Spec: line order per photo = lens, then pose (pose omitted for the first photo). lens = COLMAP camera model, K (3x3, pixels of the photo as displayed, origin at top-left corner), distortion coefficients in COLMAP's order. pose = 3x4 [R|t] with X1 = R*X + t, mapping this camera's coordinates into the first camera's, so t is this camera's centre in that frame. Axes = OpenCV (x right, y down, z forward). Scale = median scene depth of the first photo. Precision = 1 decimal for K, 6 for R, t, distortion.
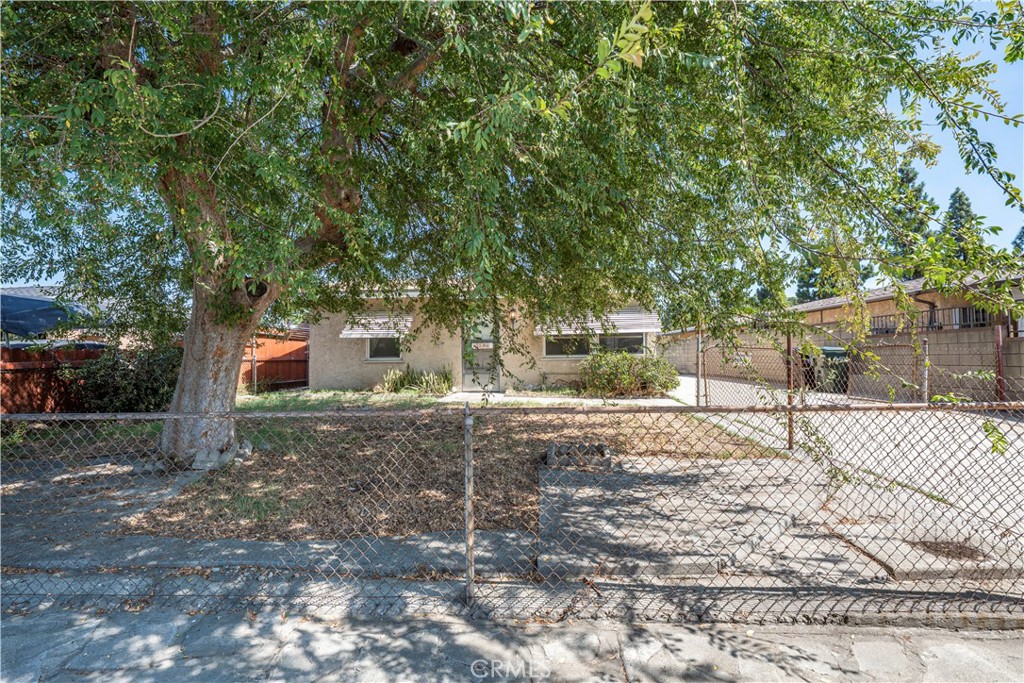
lens RADIAL K [[471.6, 0, 510.5], [0, 471.6, 336.5], [0, 0, 1]] dist [0.005772, 0.000328]
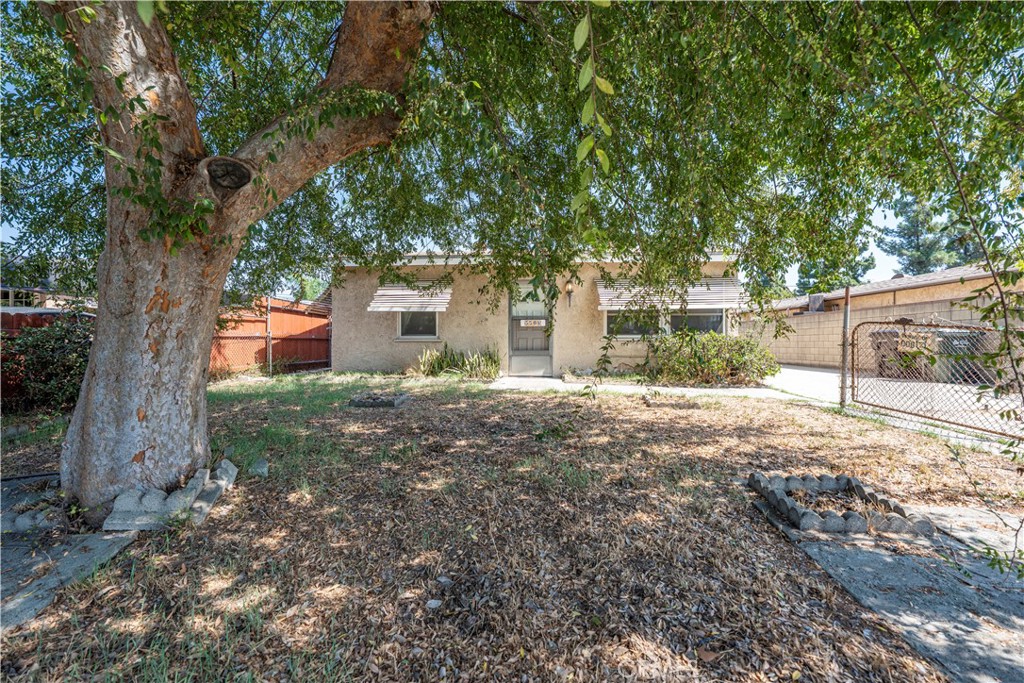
lens RADIAL K [[454.0, 0, 514.7], [0, 454.0, 336.8], [0, 0, 1]] dist [-0.000900, 0.000251]
pose [[0.999780, 0.011213, -0.017748, -0.083819], [-0.010629, 0.999410, 0.032667, 0.019654], [0.018104, -0.032471, 0.999309, 0.193523]]
